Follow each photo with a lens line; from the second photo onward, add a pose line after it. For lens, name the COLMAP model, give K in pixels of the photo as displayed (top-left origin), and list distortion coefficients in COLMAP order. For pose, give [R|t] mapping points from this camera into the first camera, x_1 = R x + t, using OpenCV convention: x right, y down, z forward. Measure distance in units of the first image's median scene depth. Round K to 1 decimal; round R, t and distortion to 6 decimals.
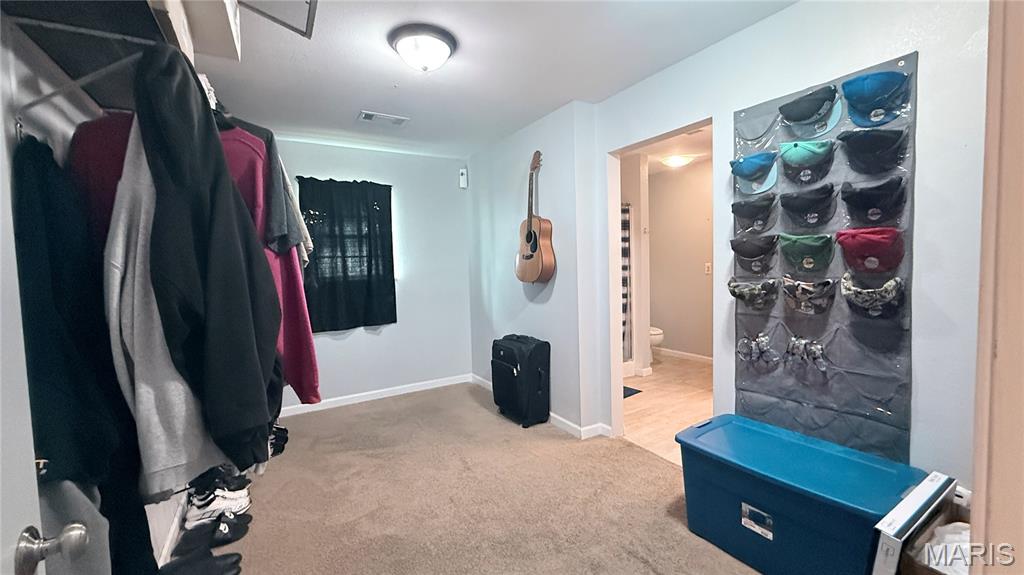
lens RADIAL K [[403.5, 0, 516.5], [0, 403.5, 286.5], [0, 0, 1]] dist [-0.001315, -0.000107]
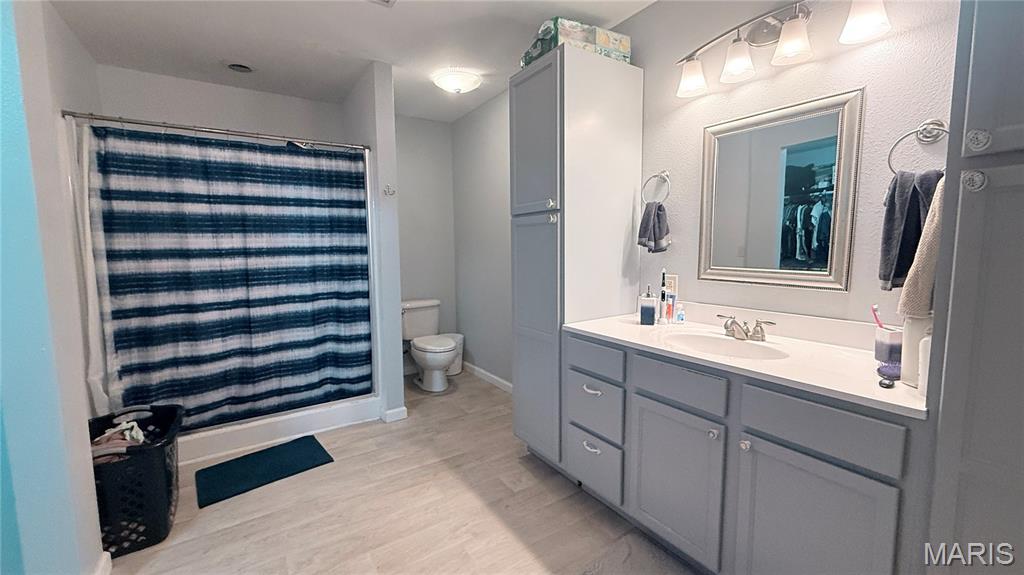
lens RADIAL K [[403.5, 0, 510.9], [0, 403.5, 285.3], [0, 0, 1]] dist [-0.001315, -0.000107]
pose [[0.999335, 0.013100, 0.034019, 0.518767], [-0.014254, 0.999323, 0.033920, -0.018095], [-0.033552, -0.034382, 0.998845, 0.394519]]
